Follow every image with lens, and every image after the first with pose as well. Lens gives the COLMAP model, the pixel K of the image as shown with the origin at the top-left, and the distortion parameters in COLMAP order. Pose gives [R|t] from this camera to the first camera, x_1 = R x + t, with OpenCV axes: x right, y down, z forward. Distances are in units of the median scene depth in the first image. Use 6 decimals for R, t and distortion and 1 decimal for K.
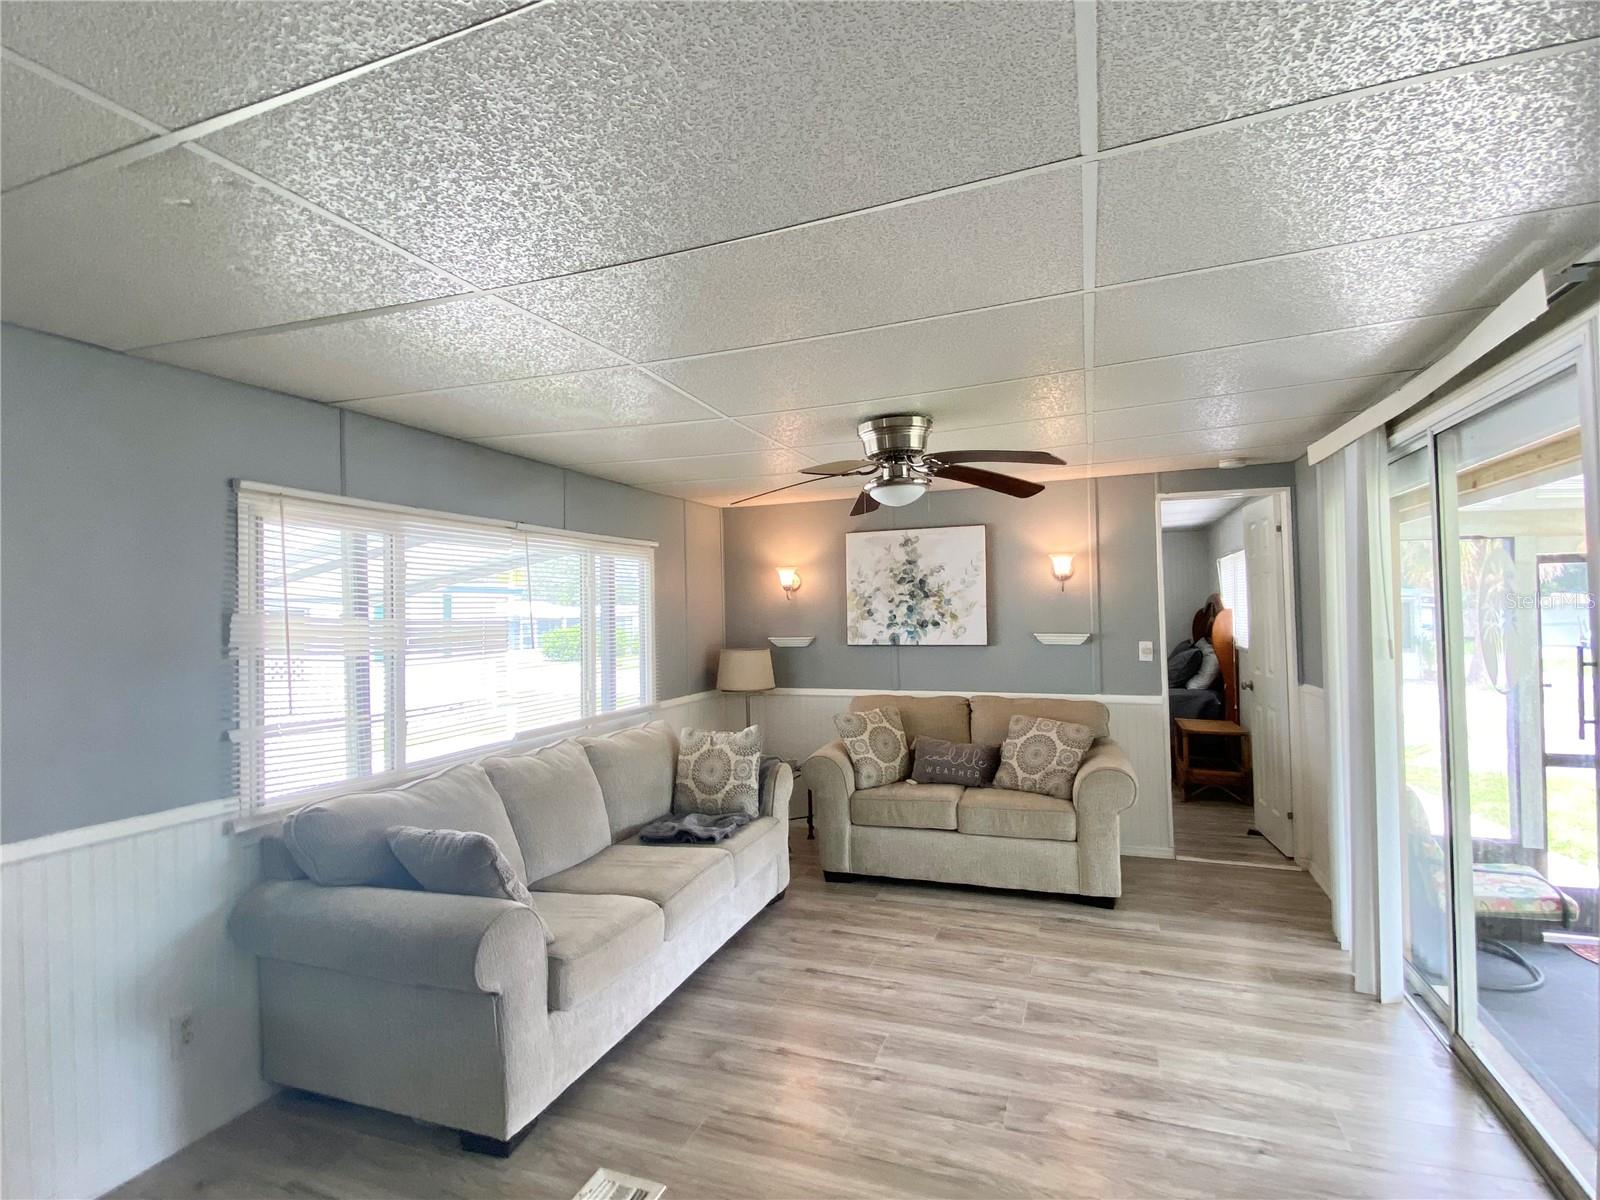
lens RADIAL K [[761.3, 0, 798.0], [0, 761.3, 599.6], [0, 0, 1]] dist [0.010500, -0.003479]
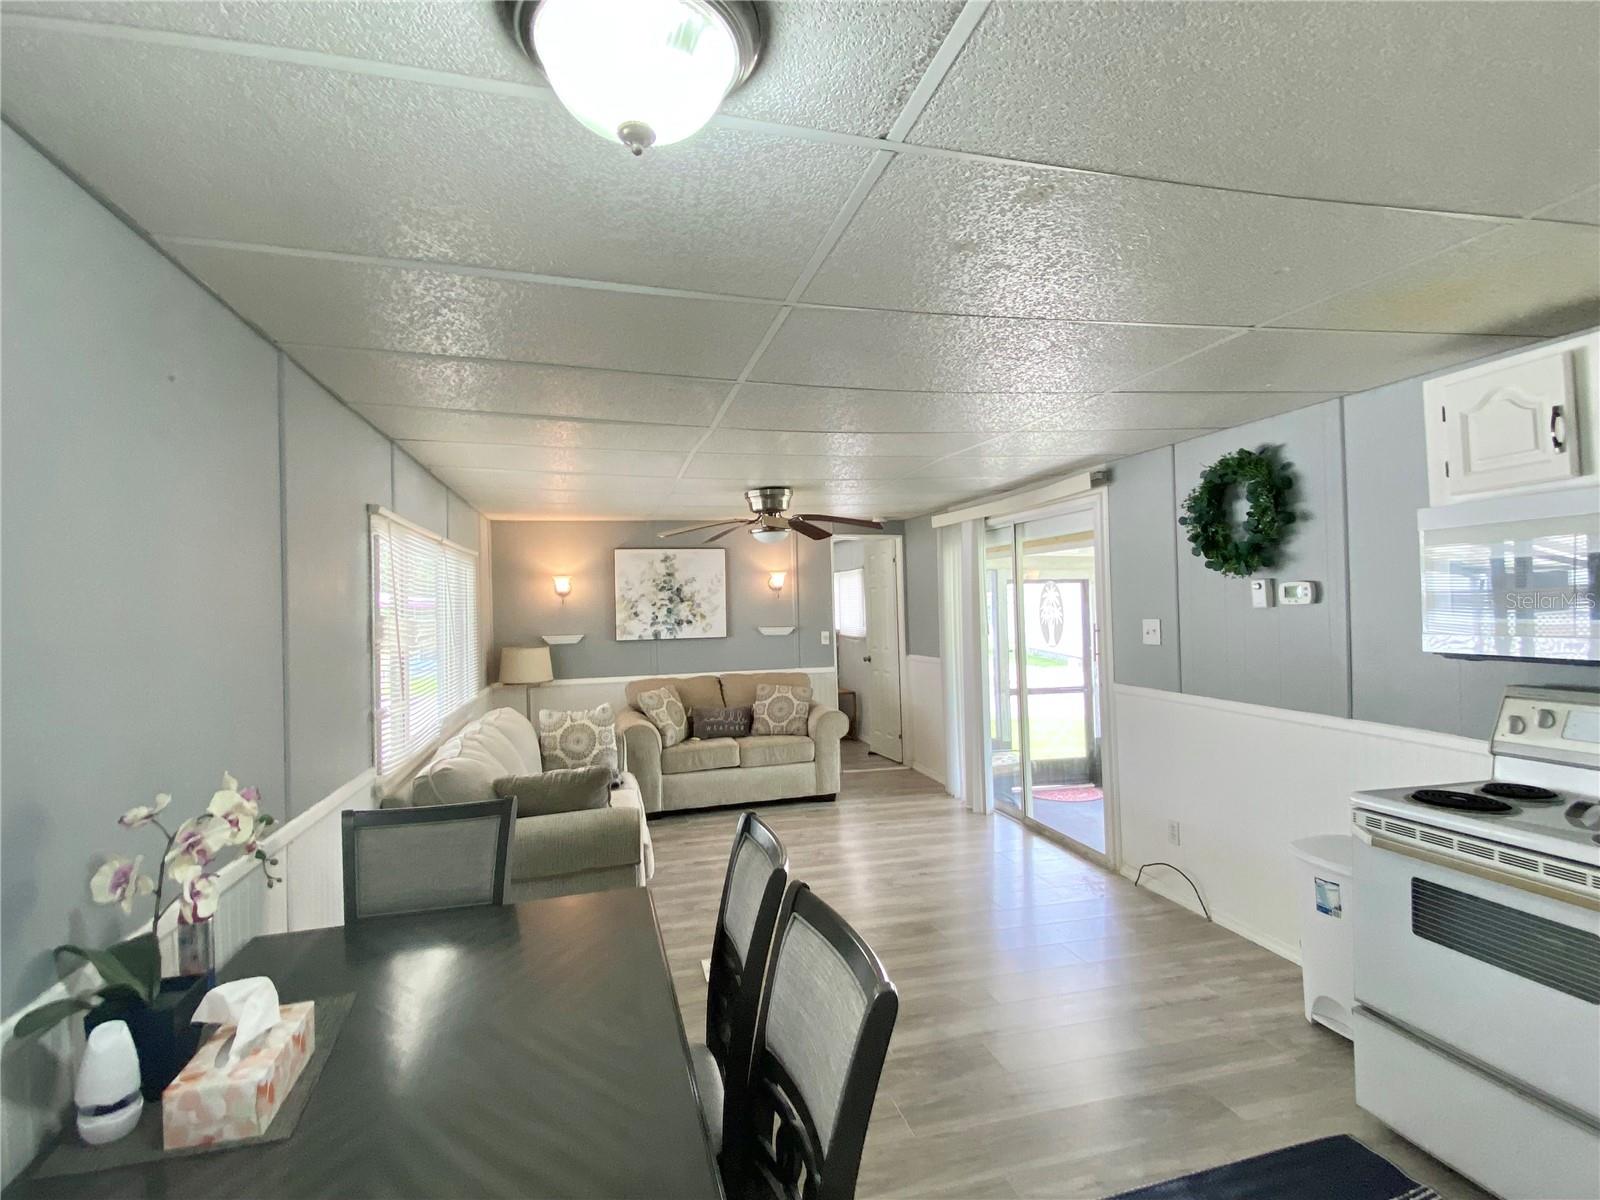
lens RADIAL K [[761.3, 0, 801.0], [0, 761.3, 598.9], [0, 0, 1]] dist [0.010500, -0.003479]
pose [[0.815413, 0.002068, 0.578876, -0.443644], [0.000738, 0.999989, -0.004613, -0.002011], [-0.578879, 0.004188, 0.815403, -0.191155]]
